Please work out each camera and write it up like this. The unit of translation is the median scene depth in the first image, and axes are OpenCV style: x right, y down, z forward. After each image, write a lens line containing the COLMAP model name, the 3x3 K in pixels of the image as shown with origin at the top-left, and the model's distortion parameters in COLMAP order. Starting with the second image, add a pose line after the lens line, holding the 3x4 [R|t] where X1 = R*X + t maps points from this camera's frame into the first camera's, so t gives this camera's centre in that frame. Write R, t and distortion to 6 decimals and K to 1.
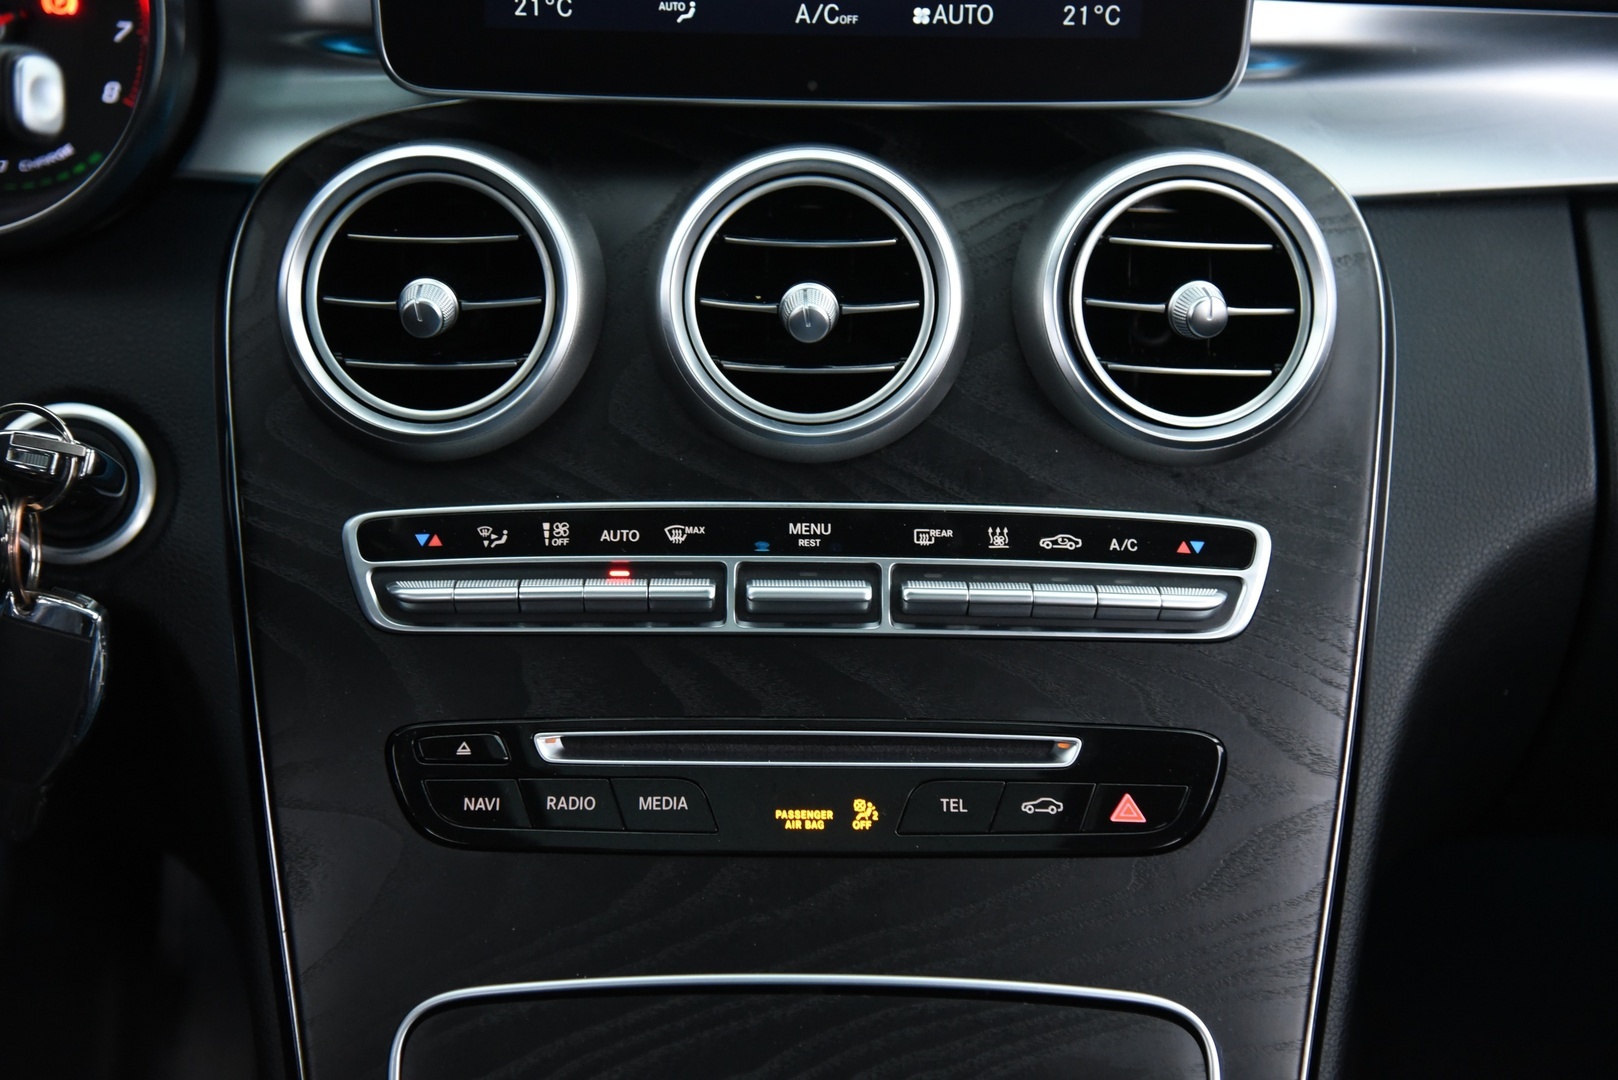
lens RADIAL K [[2810.4, 0, 809.0], [0, 2810.4, 540.0], [0, 0, 1]] dist [0.350433, -0.053773]
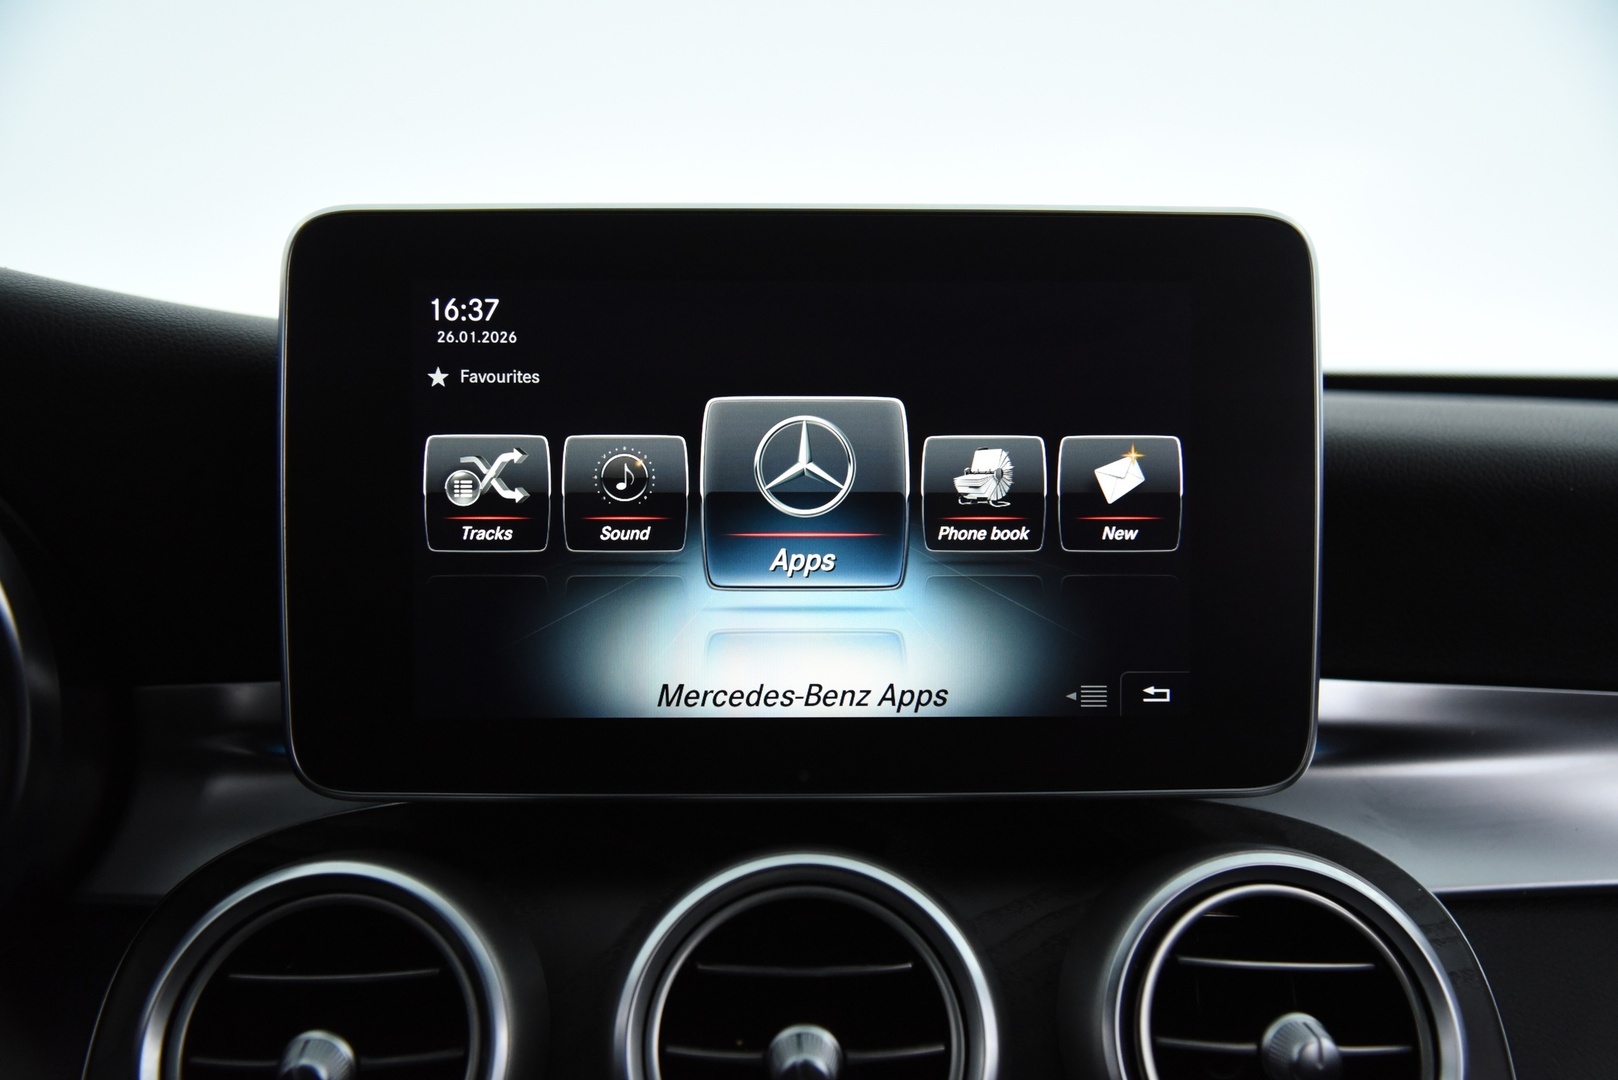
lens RADIAL K [[1881.6, 0, 809.0], [0, 1881.6, 540.0], [0, 0, 1]] dist [0.014898, 0.033644]
pose [[0.999816, -0.018497, 0.005138, 0.001220], [0.019196, 0.960468, -0.277727, -0.073340], [0.000202, 0.277775, 0.960646, 0.450368]]
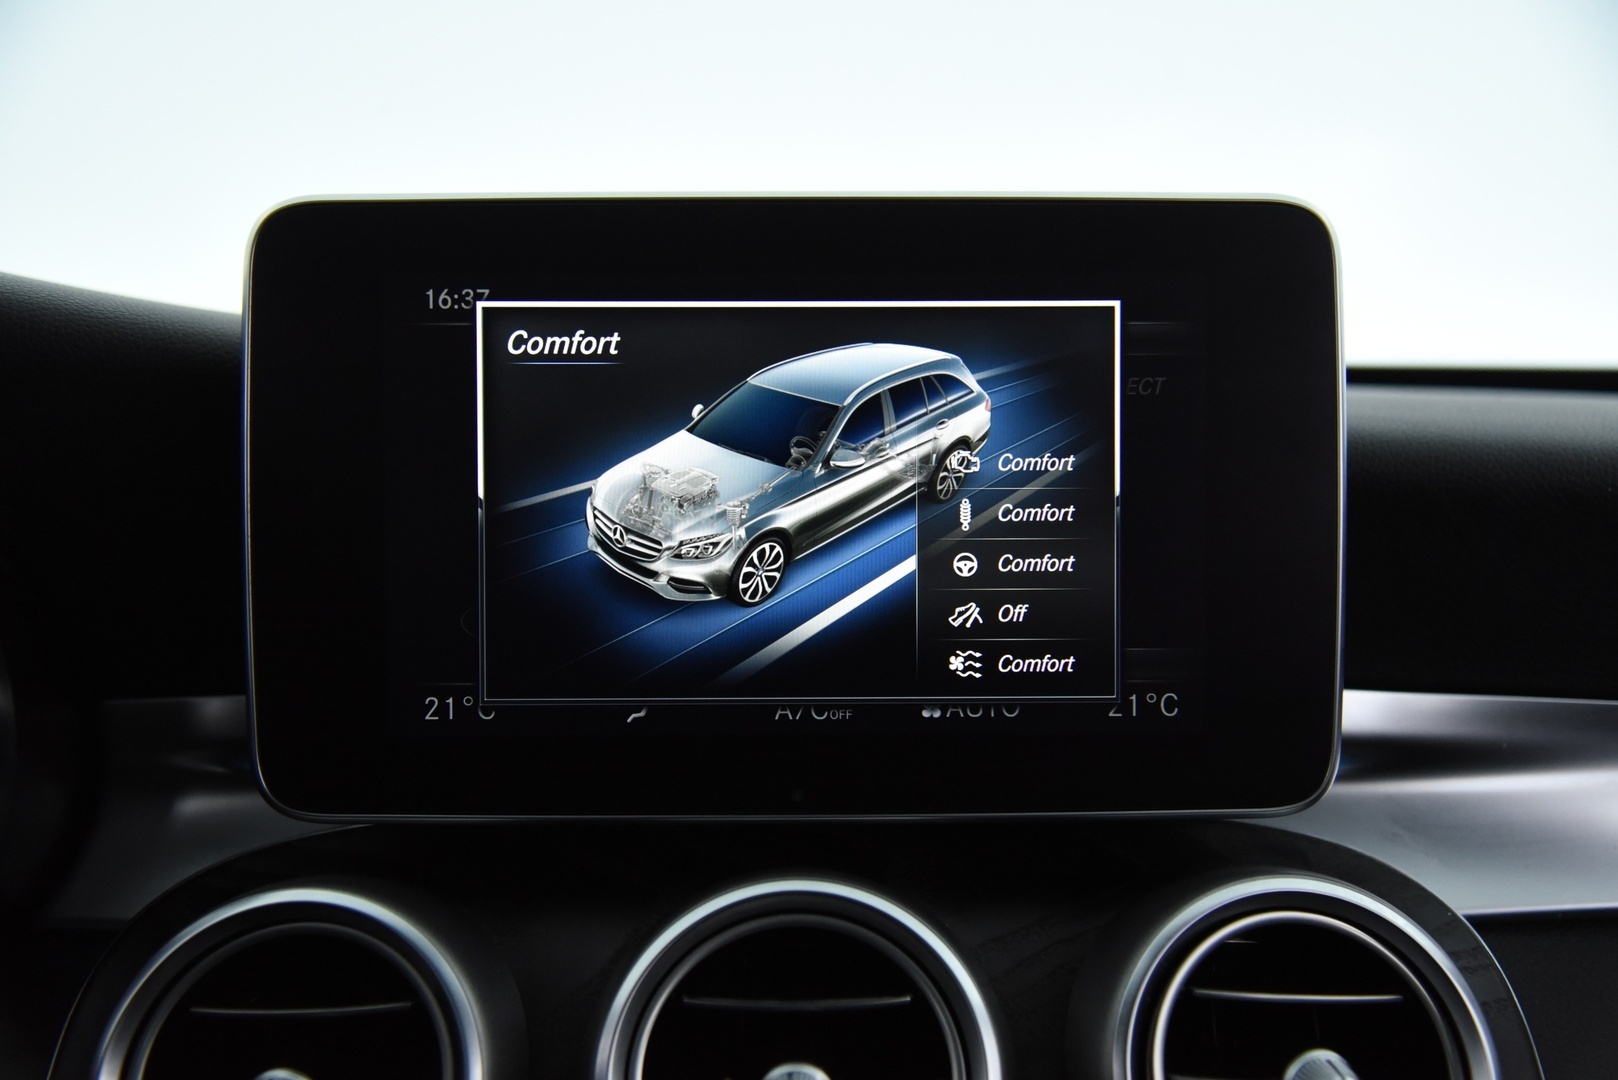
lens RADIAL K [[1881.6, 0, 809.0], [0, 1881.6, 540.0], [0, 0, 1]] dist [0.014898, 0.033644]
pose [[0.999761, -0.021327, -0.004733, 0.008555], [0.019233, 0.962045, -0.272213, -0.086362], [0.010359, 0.272057, 0.962225, 0.477605]]
